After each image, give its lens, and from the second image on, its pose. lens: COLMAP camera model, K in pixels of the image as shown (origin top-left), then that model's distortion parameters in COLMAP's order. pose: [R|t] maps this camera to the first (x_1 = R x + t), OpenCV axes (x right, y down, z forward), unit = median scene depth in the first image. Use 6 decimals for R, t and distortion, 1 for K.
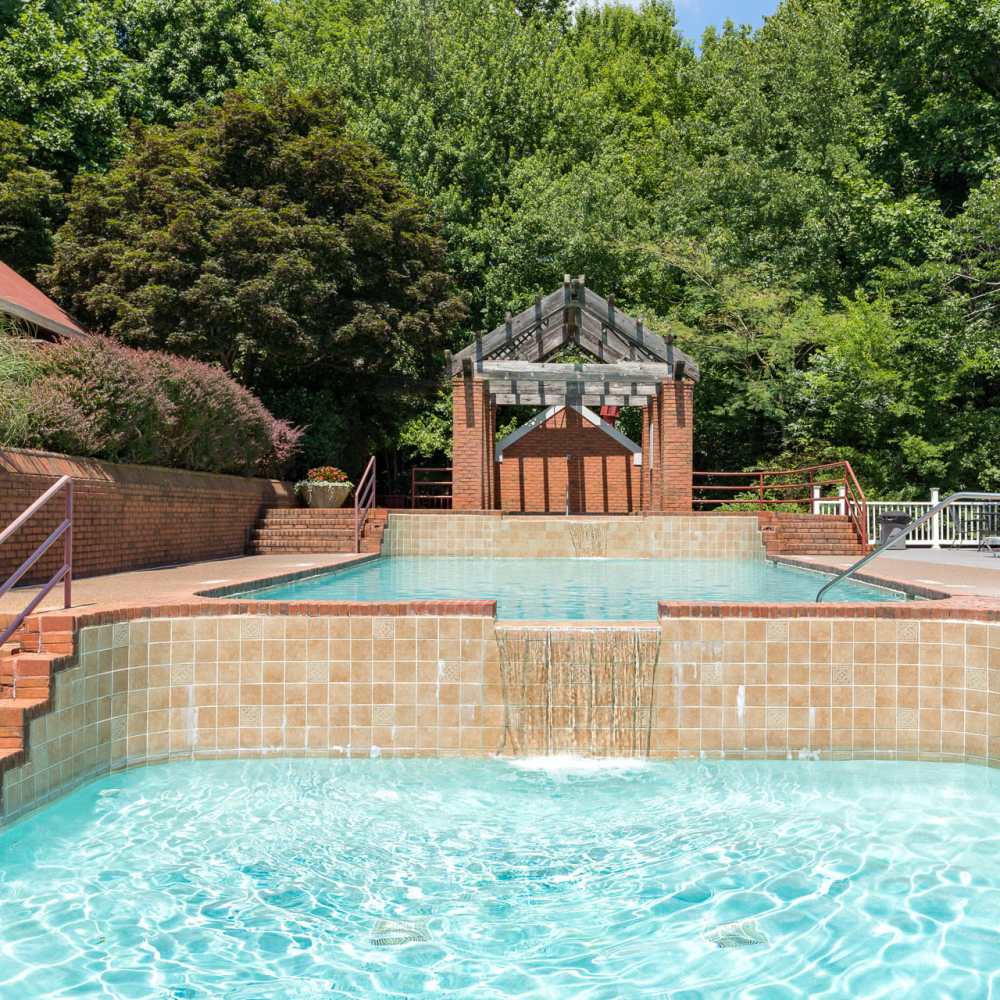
lens RADIAL K [[1022.7, 0, 501.7], [0, 1022.7, 500.3], [0, 0, 1]] dist [-0.006730, 0.000000]
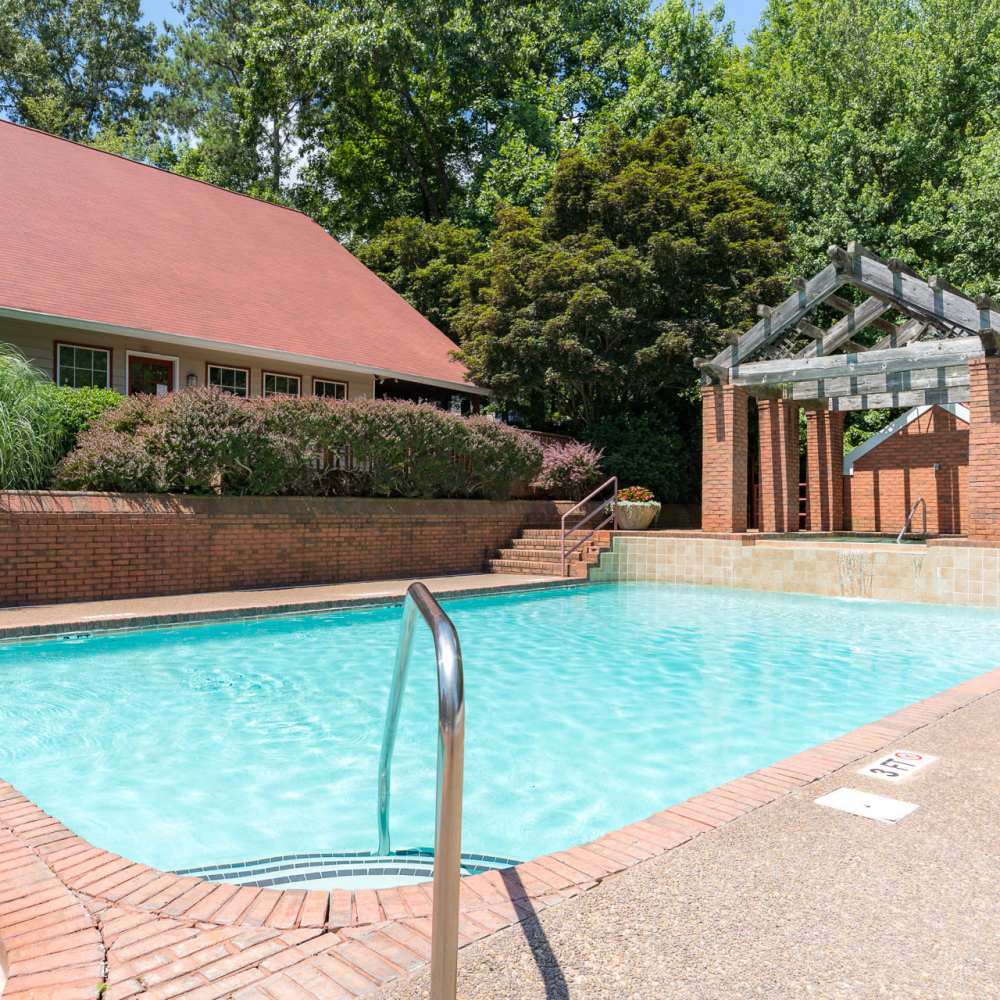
lens RADIAL K [[766.5, 0, 502.4], [0, 766.5, 503.4], [0, 0, 1]] dist [0.004873, -0.007112]
pose [[0.739287, -0.005344, -0.673370, 0.260406], [0.005305, 0.999984, -0.002111, -0.015279], [0.673370, -0.002011, 0.739303, 0.348971]]
